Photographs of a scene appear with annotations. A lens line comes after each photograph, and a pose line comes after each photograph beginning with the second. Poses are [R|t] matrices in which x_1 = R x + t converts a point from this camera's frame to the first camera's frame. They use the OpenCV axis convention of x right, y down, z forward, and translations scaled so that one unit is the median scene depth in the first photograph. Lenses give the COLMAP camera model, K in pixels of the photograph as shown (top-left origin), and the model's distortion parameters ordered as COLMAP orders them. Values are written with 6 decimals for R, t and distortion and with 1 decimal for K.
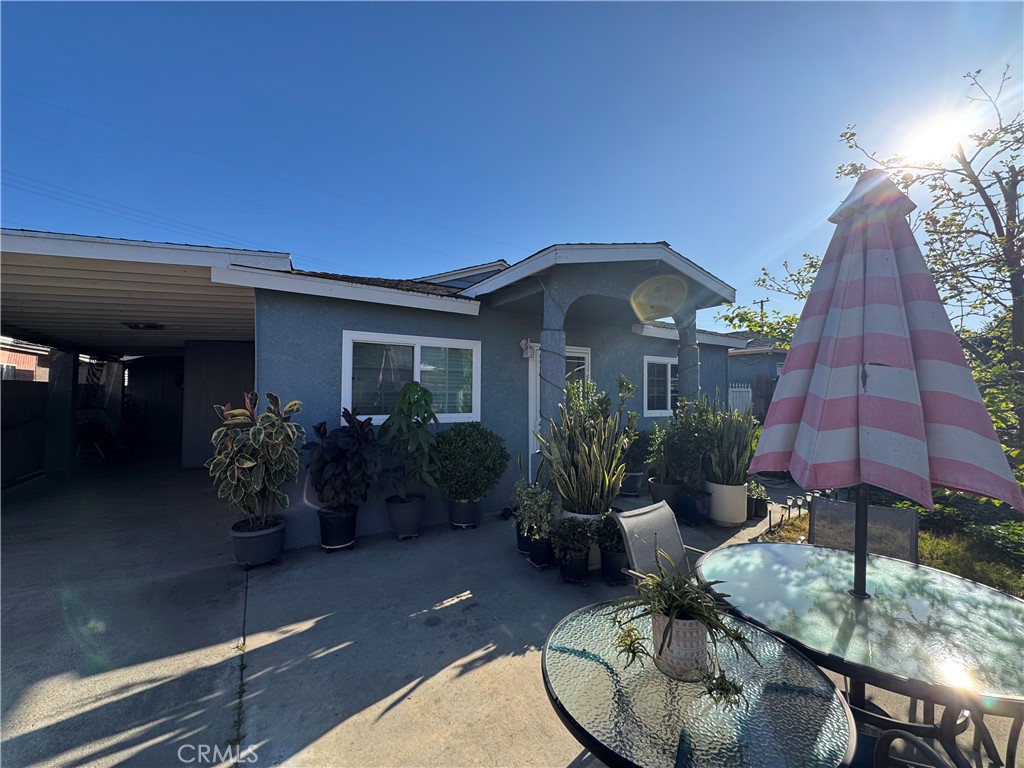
lens RADIAL K [[408.6, 0, 511.4], [0, 408.6, 383.7], [0, 0, 1]] dist [-0.003560, -0.000269]
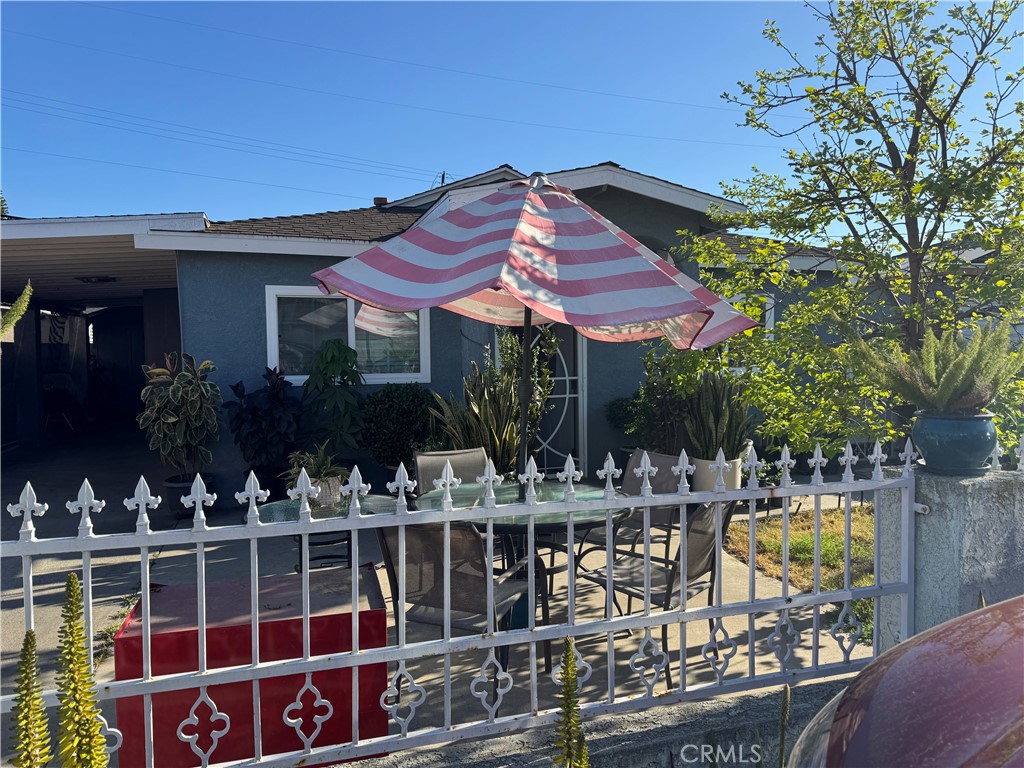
lens RADIAL K [[723.1, 0, 512.0], [0, 723.1, 384.0], [0, 0, 1]] dist [0.057292, -0.084215]
pose [[0.968990, -0.001884, -0.247094, 0.549264], [0.020735, 0.997064, 0.073712, -0.015910], [0.246230, -0.076549, 0.966184, -0.496558]]
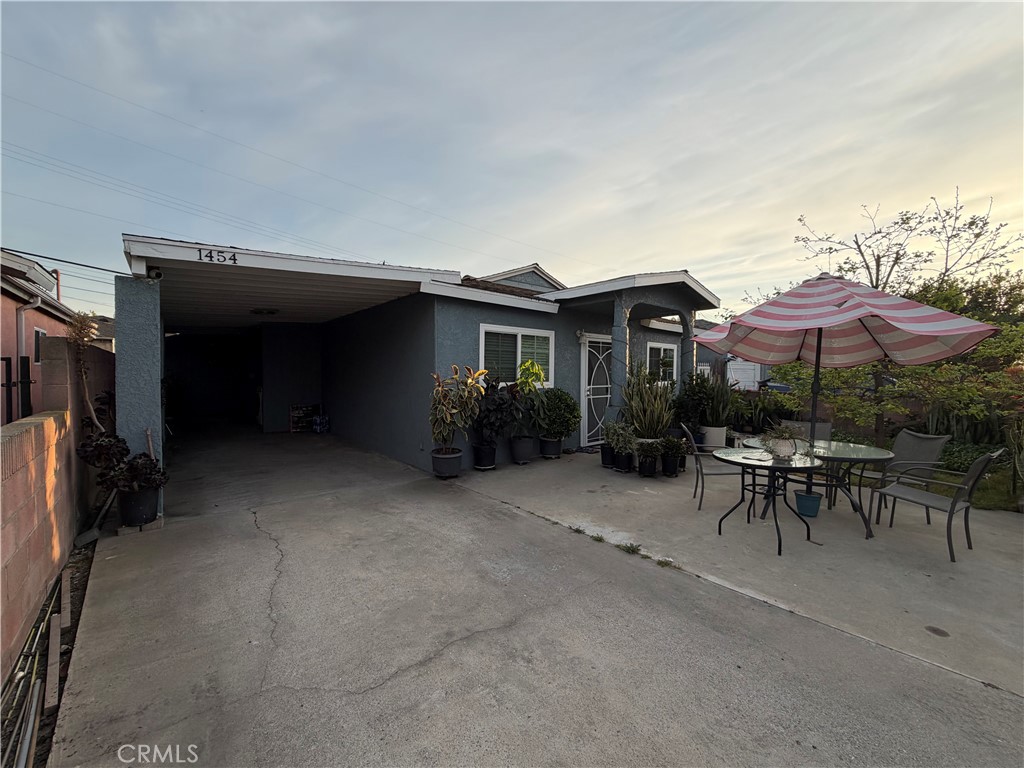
lens RADIAL K [[408.3, 0, 508.9], [0, 408.3, 384.0], [0, 0, 1]] dist [-0.000836, 0.000166]
pose [[0.989214, -0.000823, 0.146478, -0.519406], [-0.006580, 0.998725, 0.050045, 0.010632], [-0.146332, -0.050469, 0.987947, -0.453290]]
